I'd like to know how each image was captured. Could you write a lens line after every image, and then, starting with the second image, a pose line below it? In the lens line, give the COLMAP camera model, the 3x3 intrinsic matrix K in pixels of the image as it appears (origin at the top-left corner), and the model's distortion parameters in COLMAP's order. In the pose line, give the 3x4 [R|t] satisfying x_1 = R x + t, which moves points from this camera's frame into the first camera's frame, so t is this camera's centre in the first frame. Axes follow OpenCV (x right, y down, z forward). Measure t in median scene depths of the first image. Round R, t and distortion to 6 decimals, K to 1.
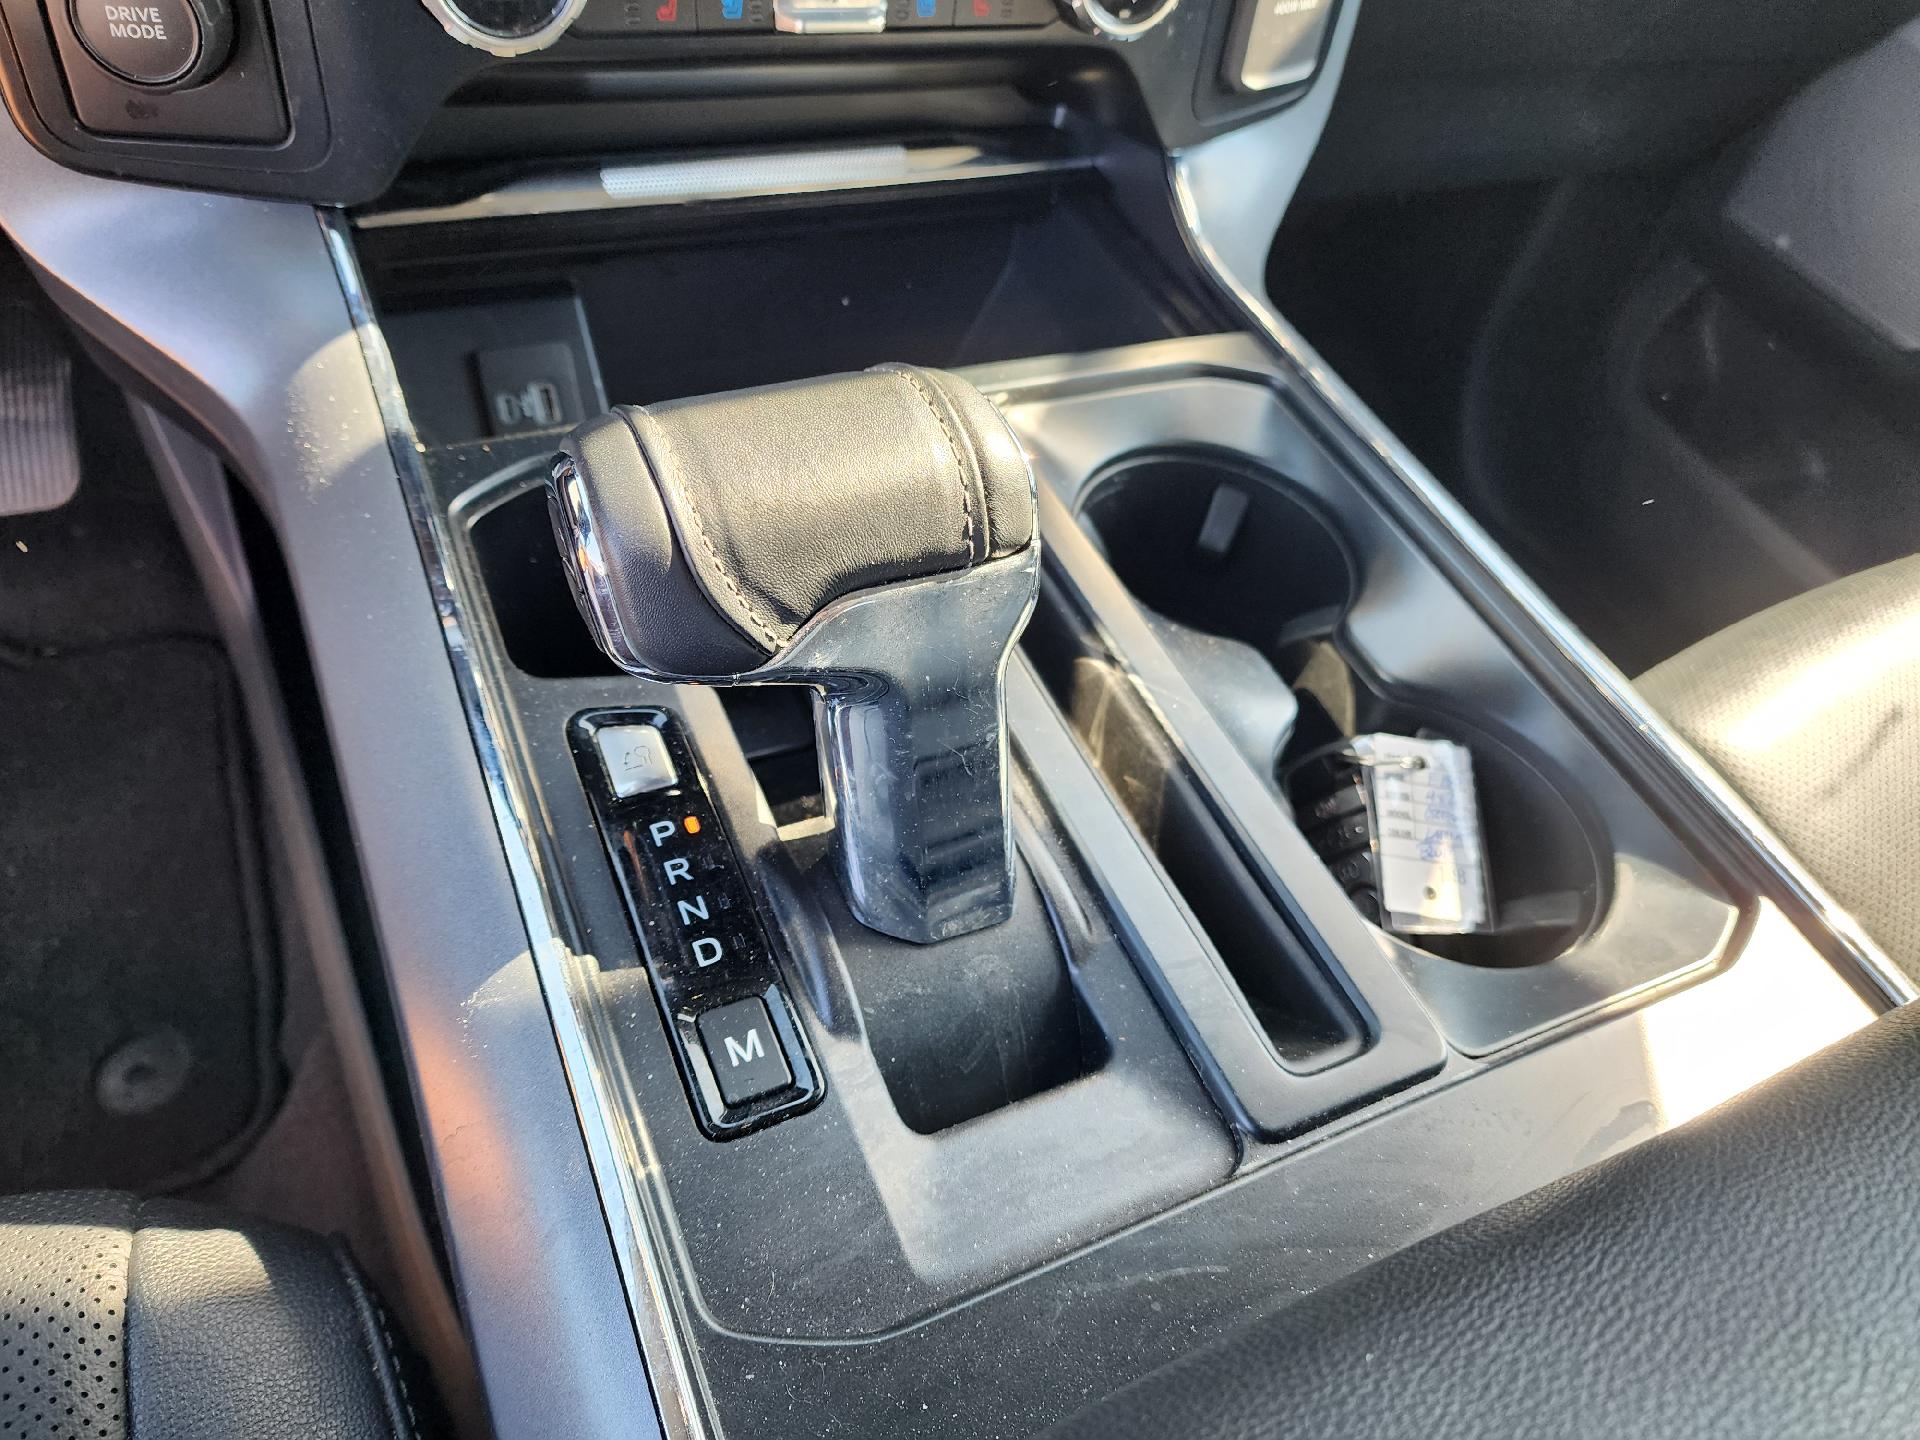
lens RADIAL K [[1293.9, 0, 954.5], [0, 1293.9, 718.0], [0, 0, 1]] dist [0.078662, -0.078559]
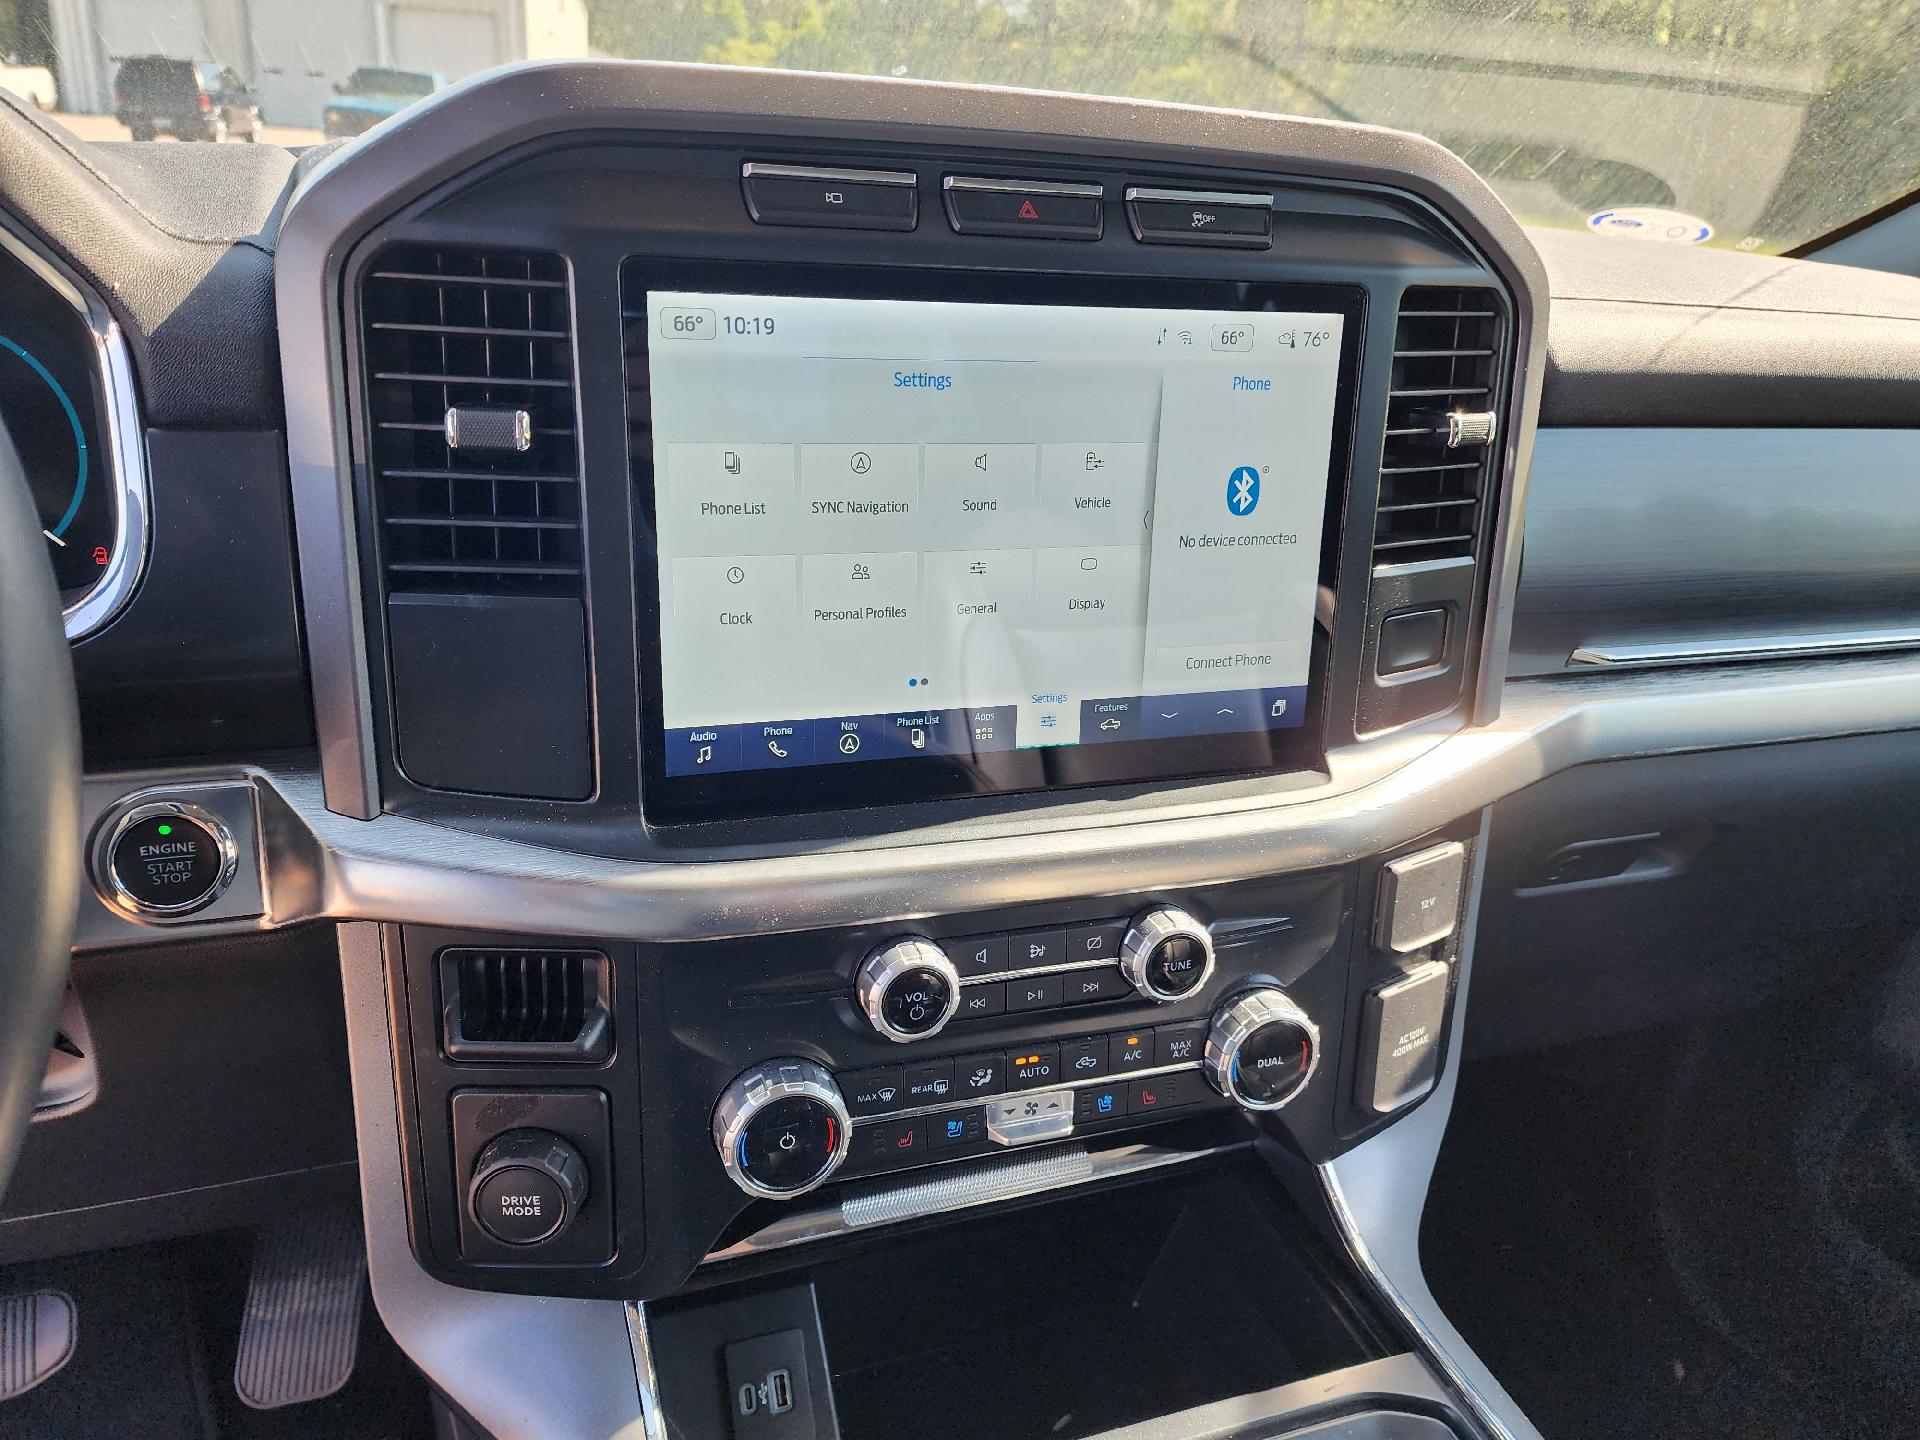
lens RADIAL K [[1292.6, 0, 956.1], [0, 1292.6, 695.7], [0, 0, 1]] dist [0.051028, -0.061251]
pose [[0.990717, -0.066455, -0.118586, 0.008856], [0.001837, 0.878822, -0.477145, -0.236704], [0.135925, 0.472499, 0.870787, -0.238381]]
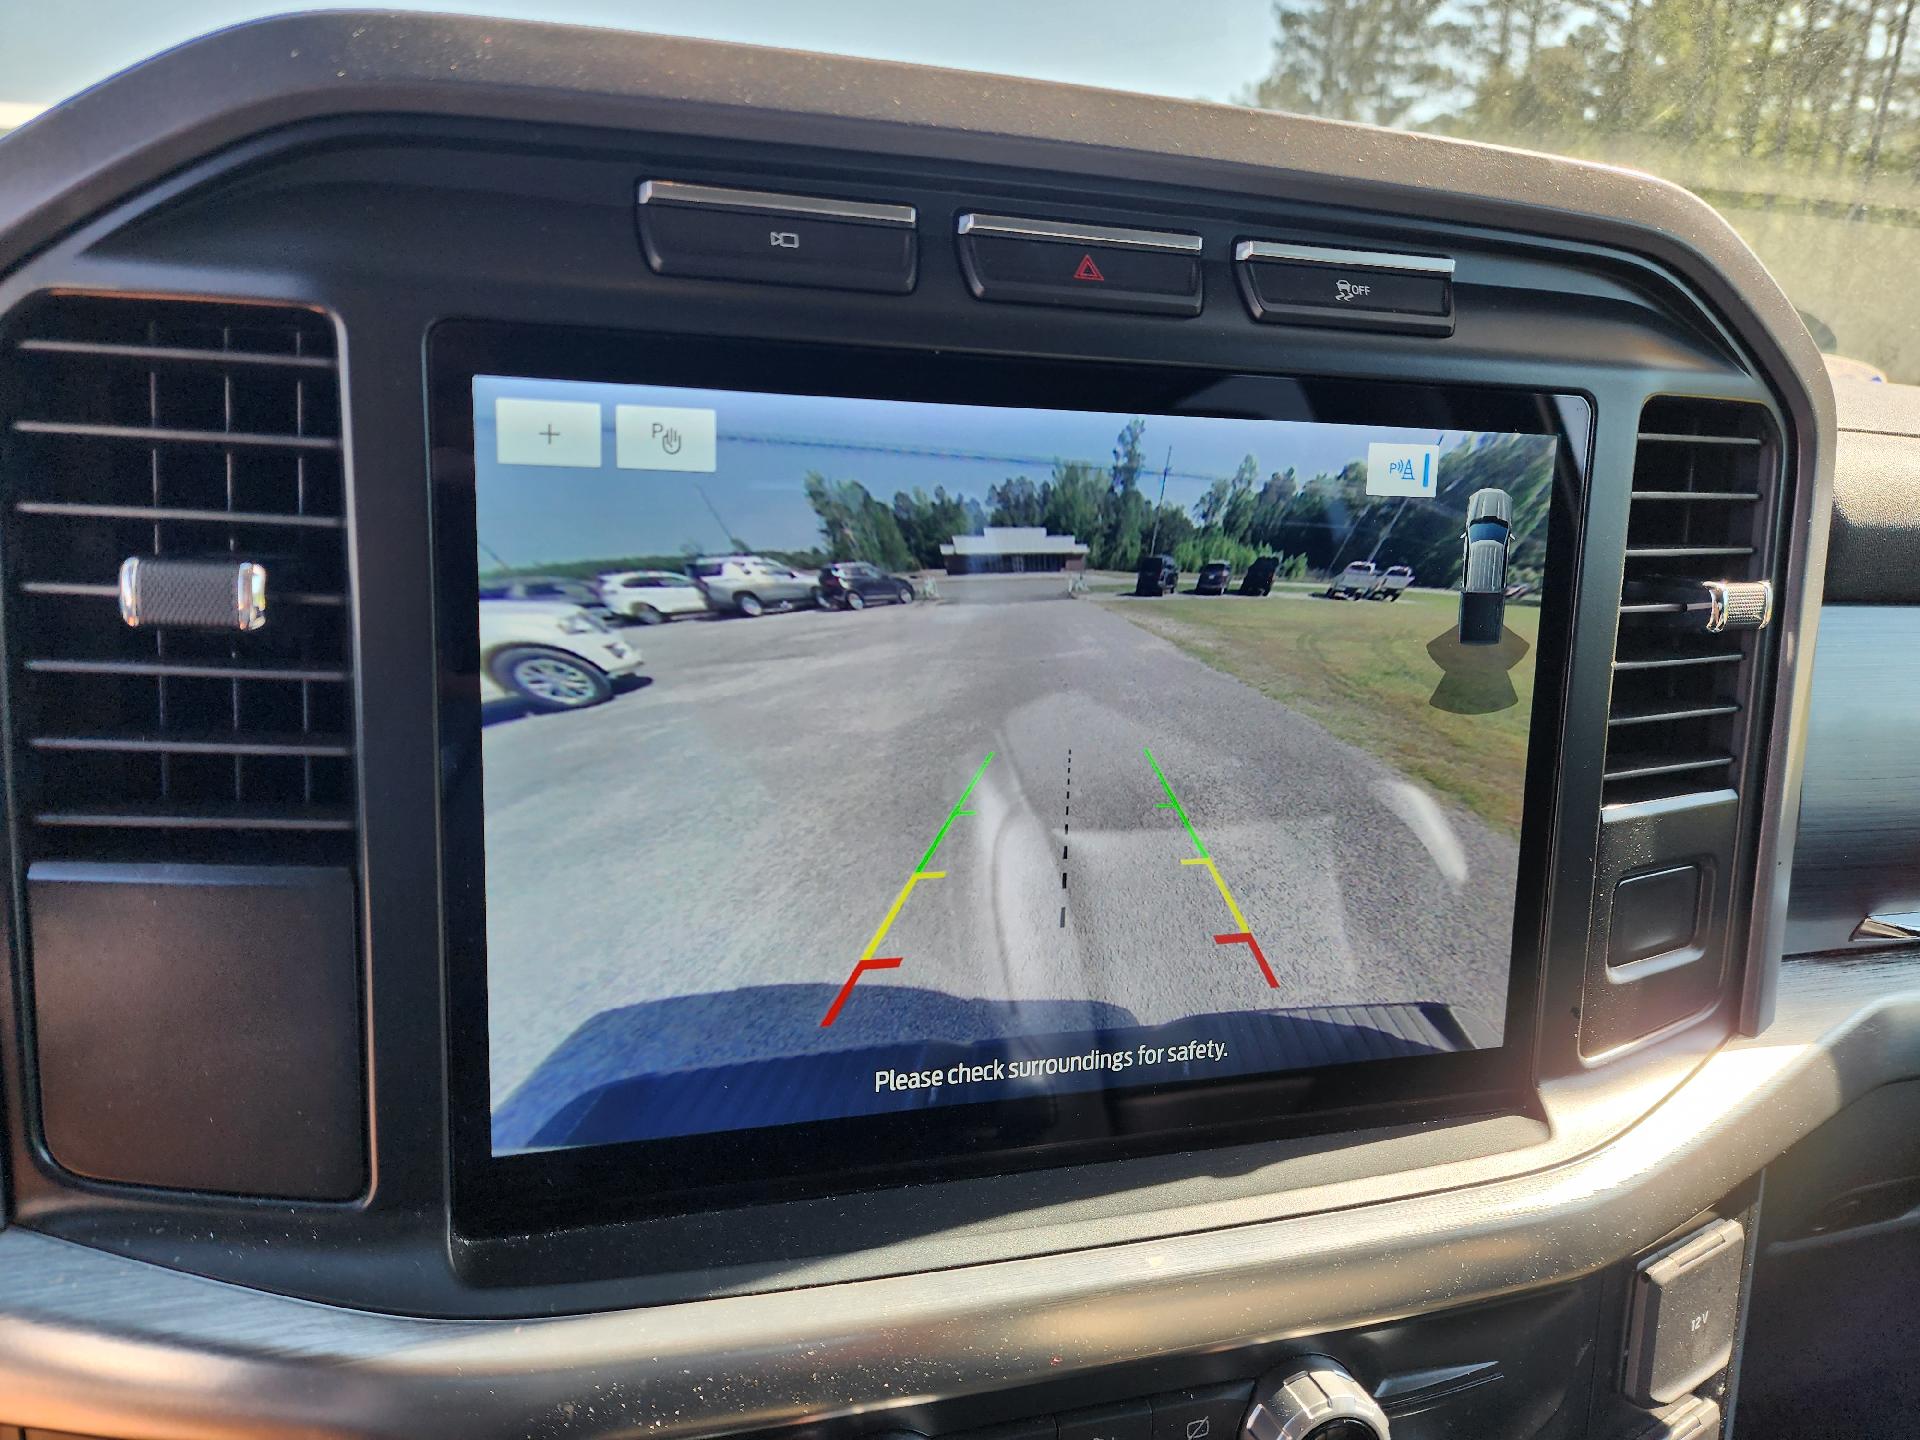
lens RADIAL K [[1293.9, 0, 954.5], [0, 1293.9, 718.0], [0, 0, 1]] dist [0.078662, -0.078559]
pose [[0.988291, -0.073497, -0.133712, -0.021170], [-0.017687, 0.815246, -0.578845, -0.449380], [0.151552, 0.574433, 0.804400, 0.019905]]
